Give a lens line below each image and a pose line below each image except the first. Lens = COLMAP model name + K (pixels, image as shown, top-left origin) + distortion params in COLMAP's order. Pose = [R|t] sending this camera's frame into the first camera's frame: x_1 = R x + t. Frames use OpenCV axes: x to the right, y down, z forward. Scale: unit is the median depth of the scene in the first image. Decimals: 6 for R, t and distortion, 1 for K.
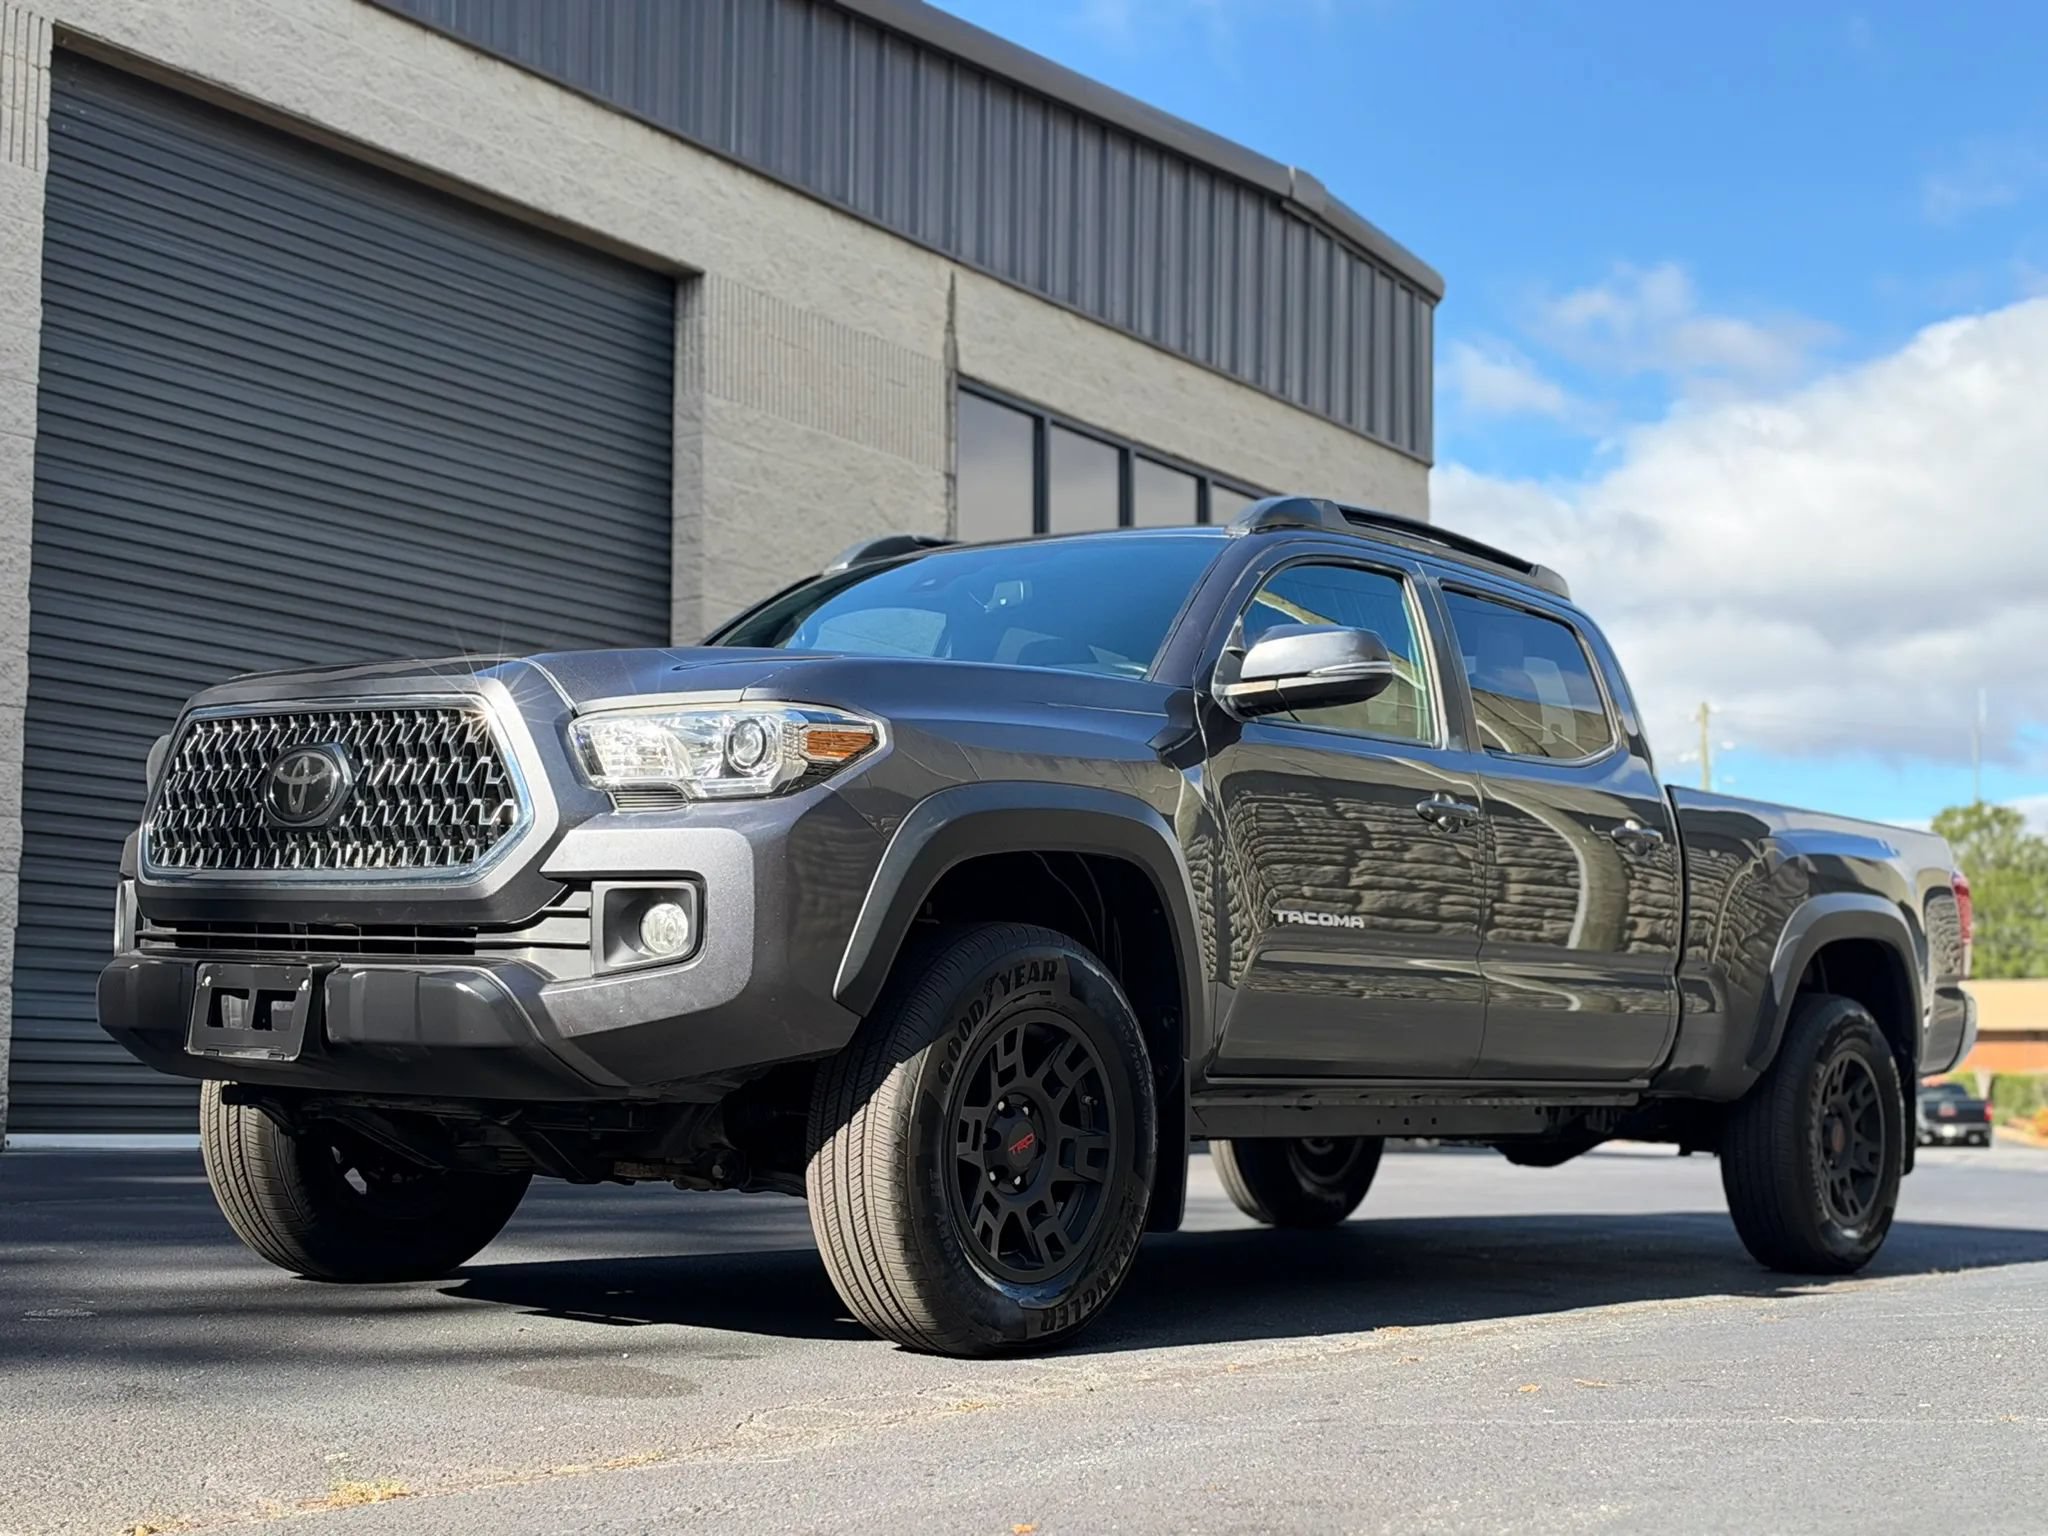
lens RADIAL K [[2782.8, 0, 1045.3], [0, 2782.8, 780.6], [0, 0, 1]] dist [0.344410, -1.045723]
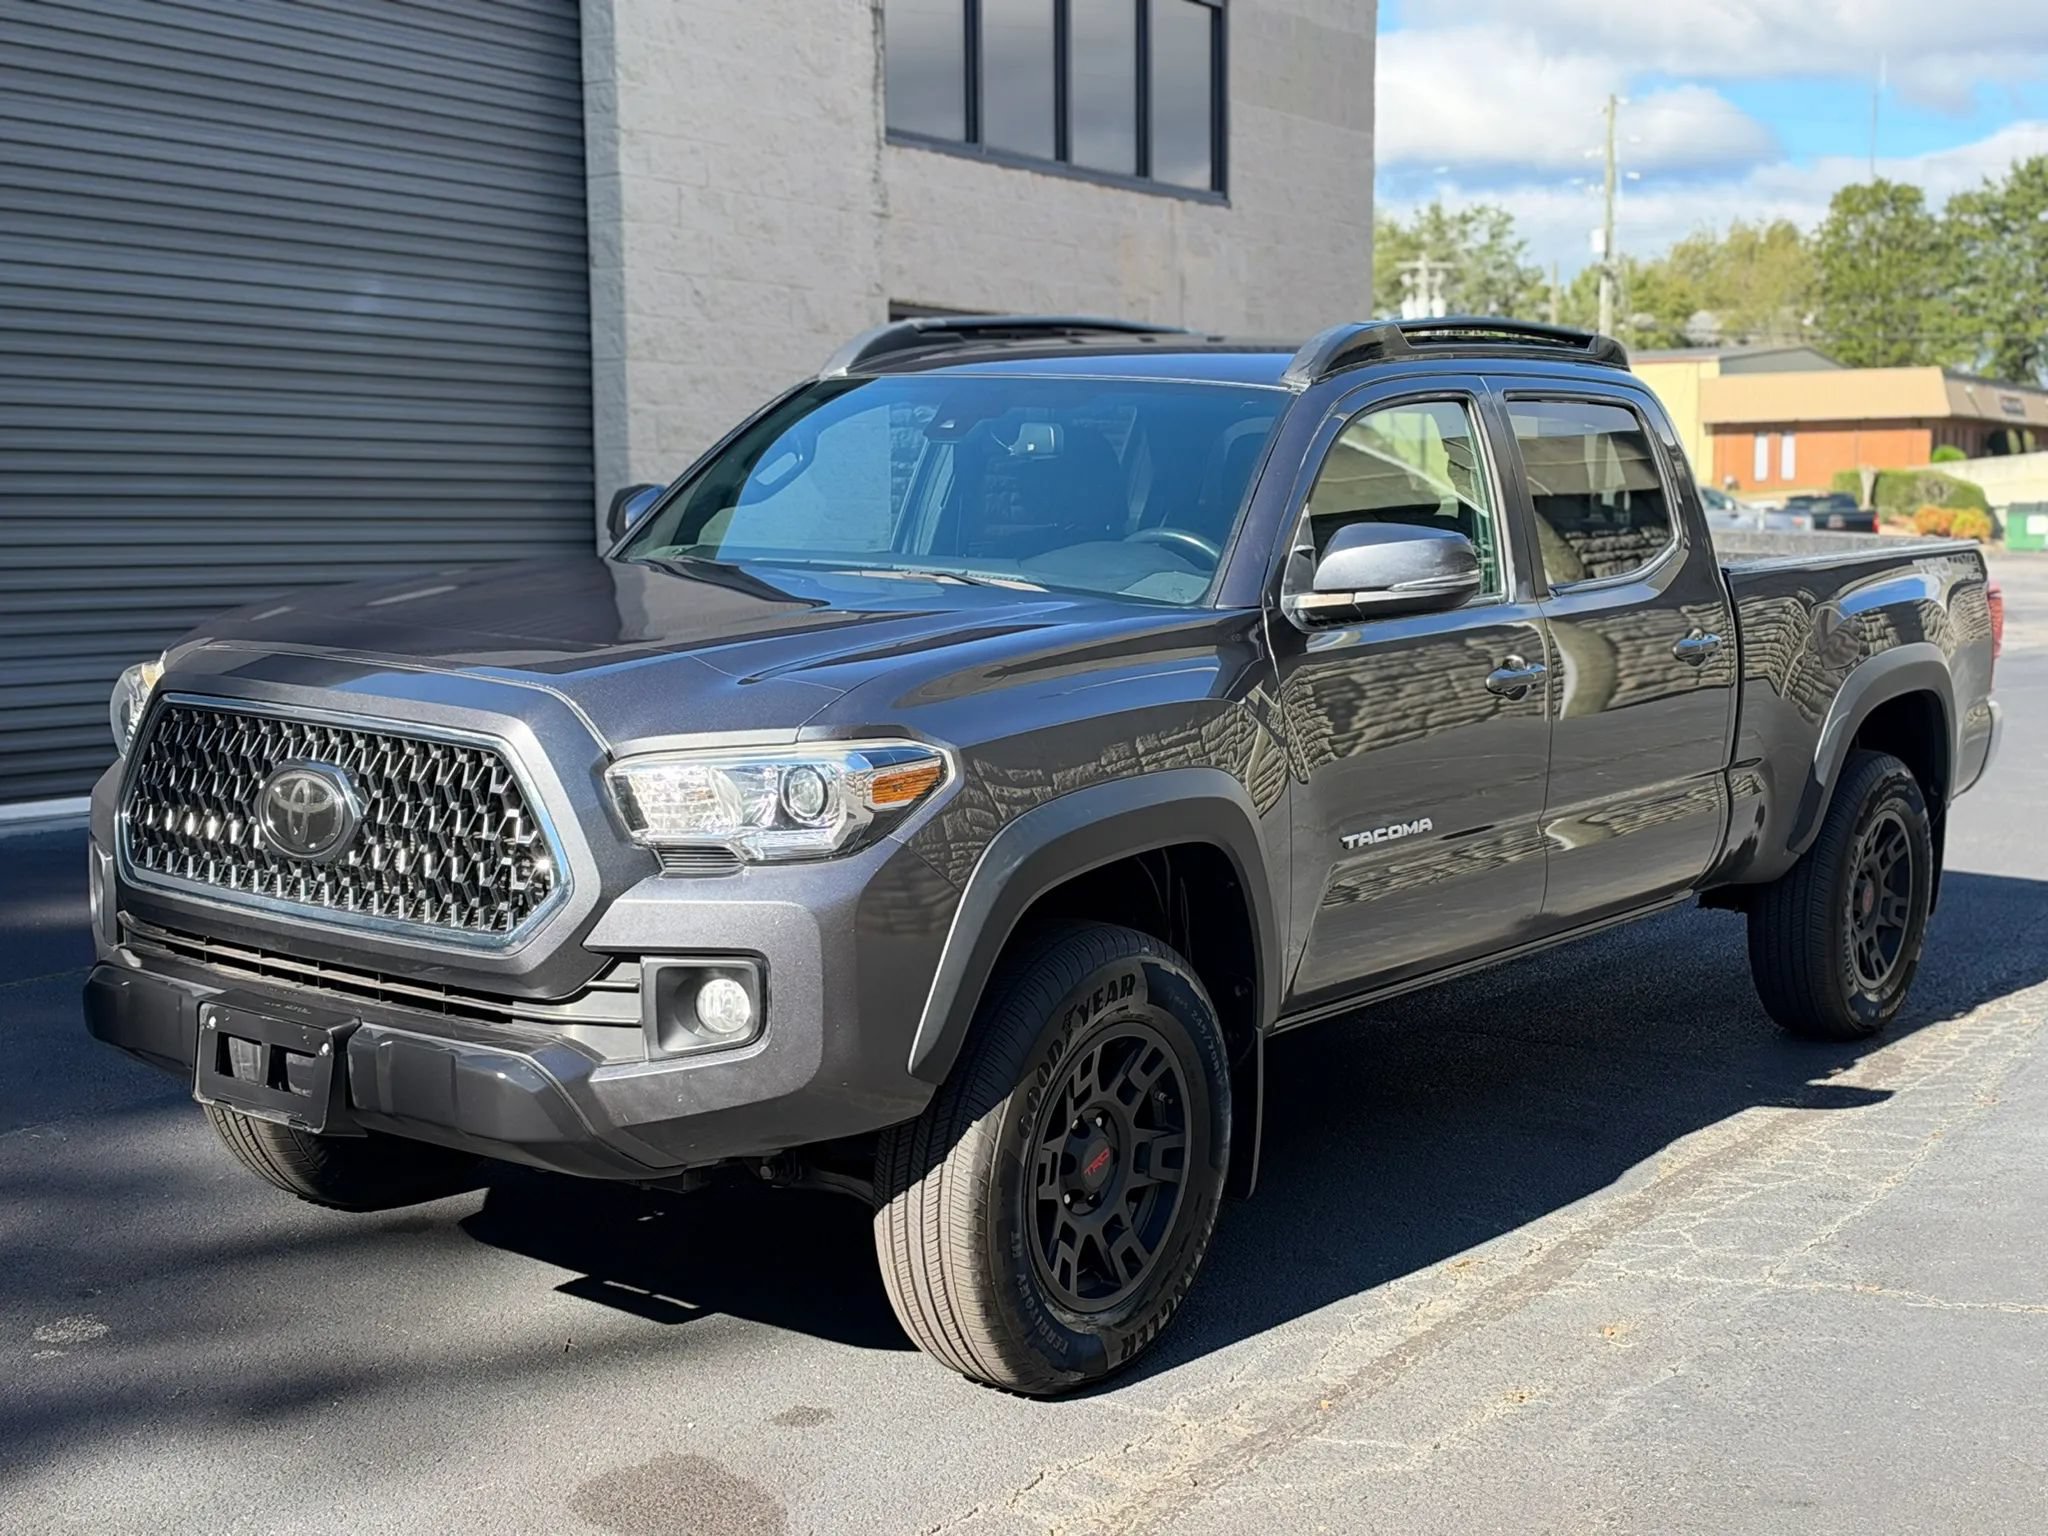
lens RADIAL K [[2781.1, 0, 1013.2], [0, 2781.1, 780.8], [0, 0, 1]] dist [0.331551, -0.948081]
pose [[0.999519, -0.013611, 0.027862, -0.060661], [0.007342, 0.976841, 0.213841, -0.194249], [-0.030128, -0.213534, 0.976471, 0.116821]]
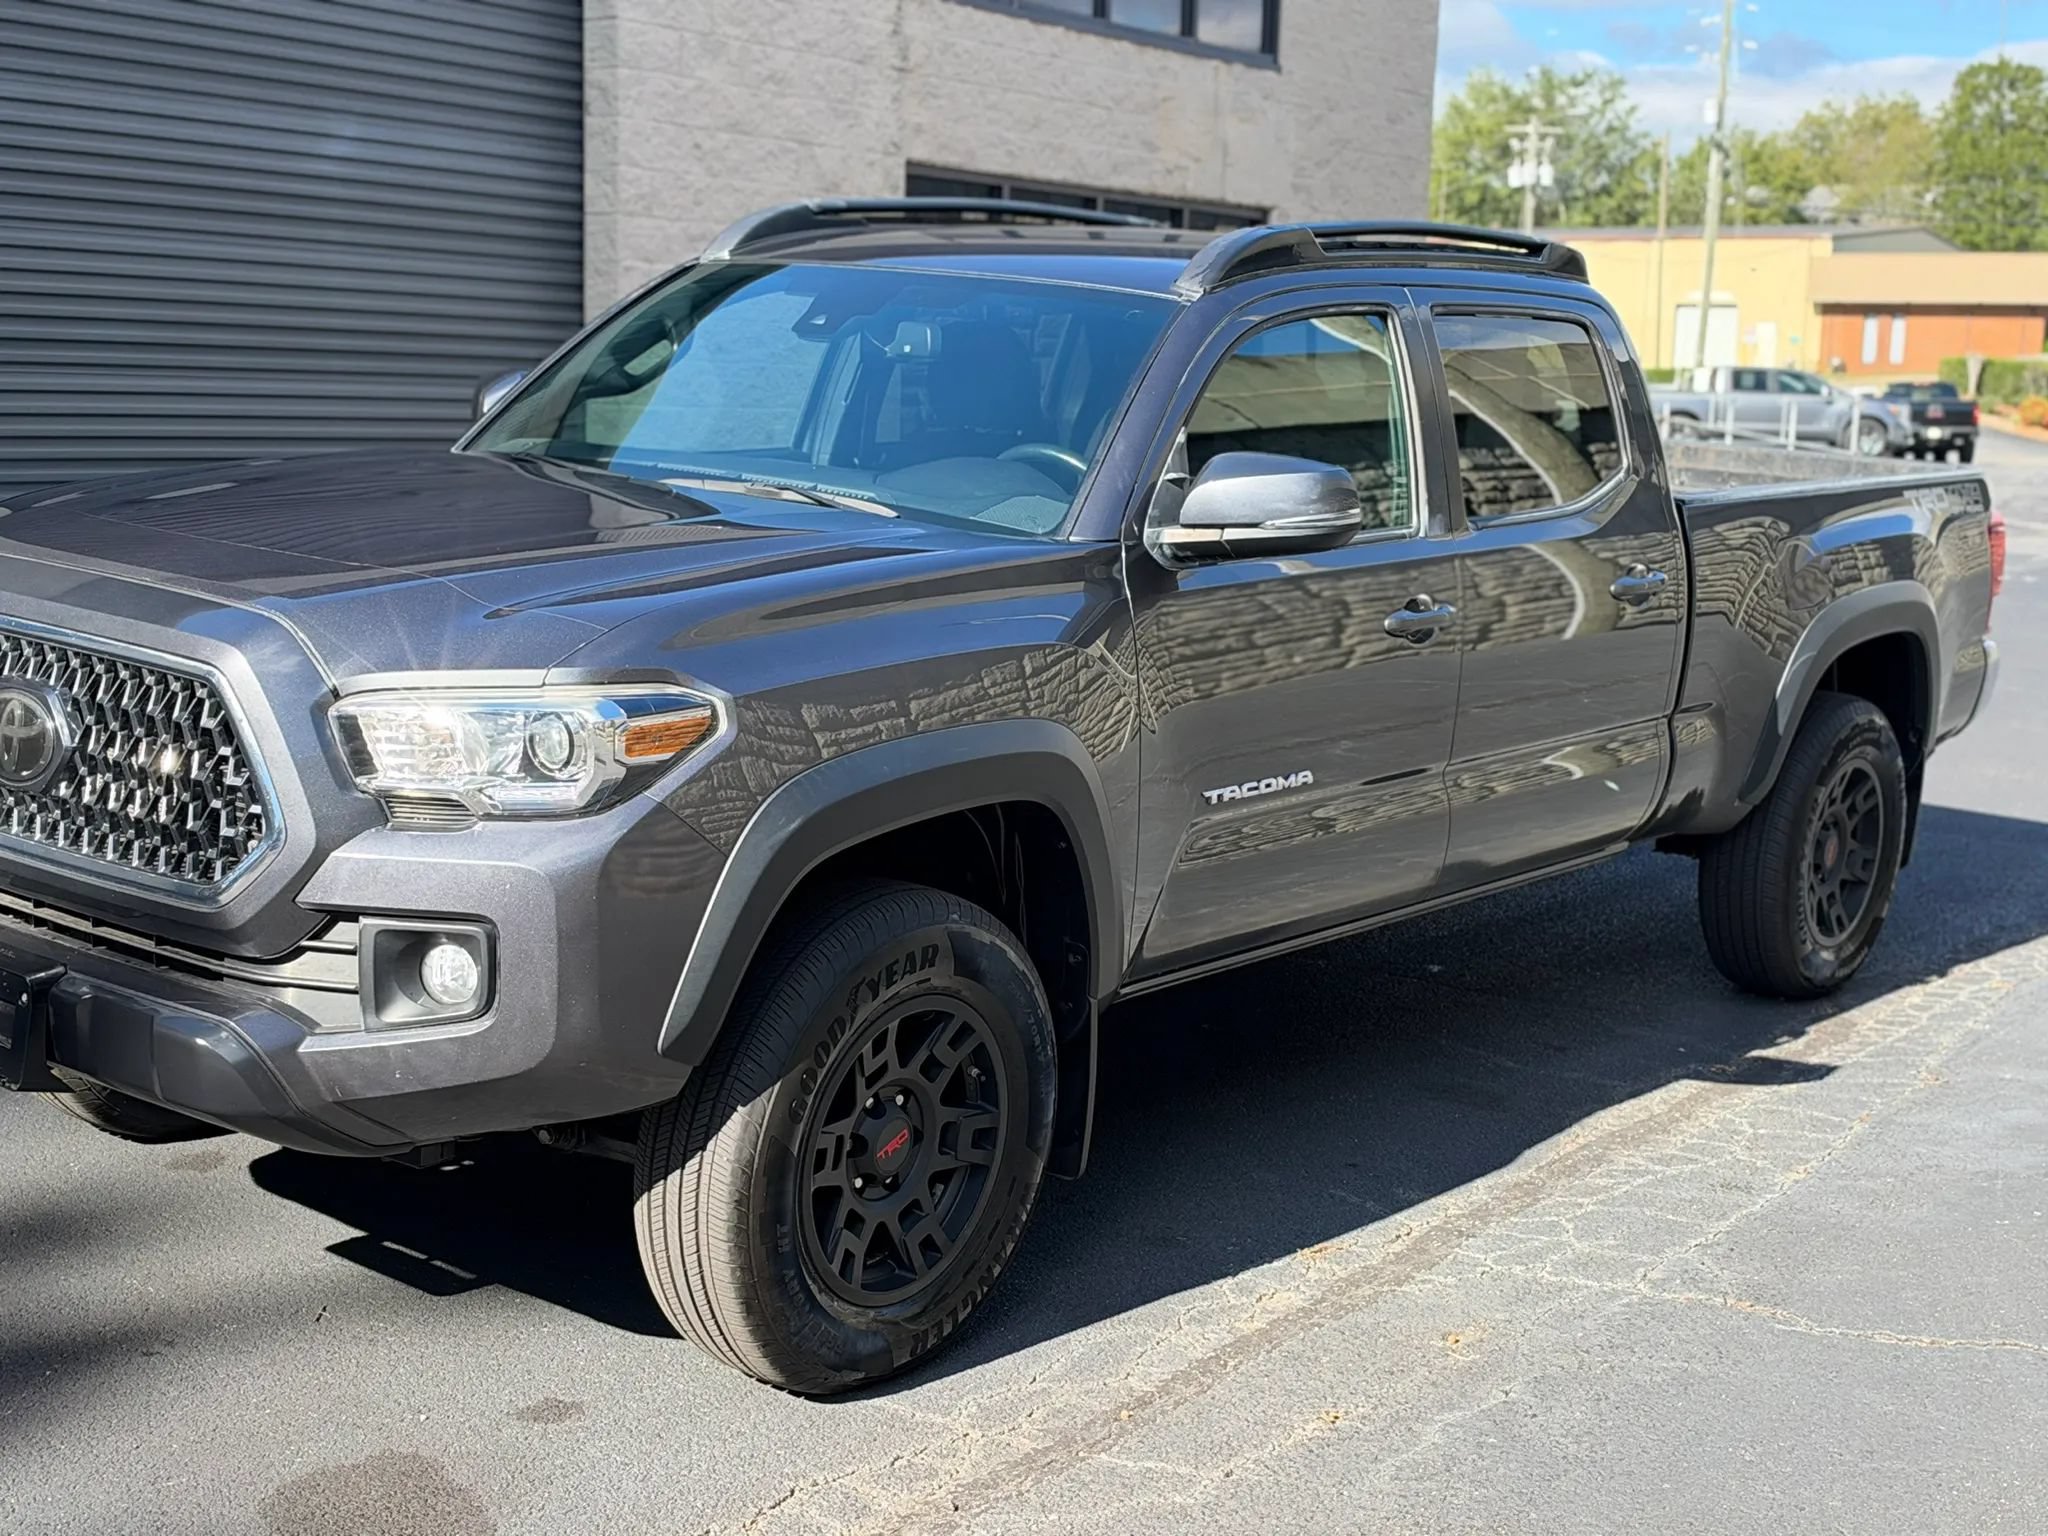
lens RADIAL K [[2781.1, 0, 1013.2], [0, 2781.1, 780.8], [0, 0, 1]] dist [0.331551, -0.948081]
pose [[0.999680, 0.025287, -0.000523, 0.026027], [-0.024260, 0.964500, 0.262966, -0.204881], [0.007154, -0.262869, 0.964805, 0.200352]]
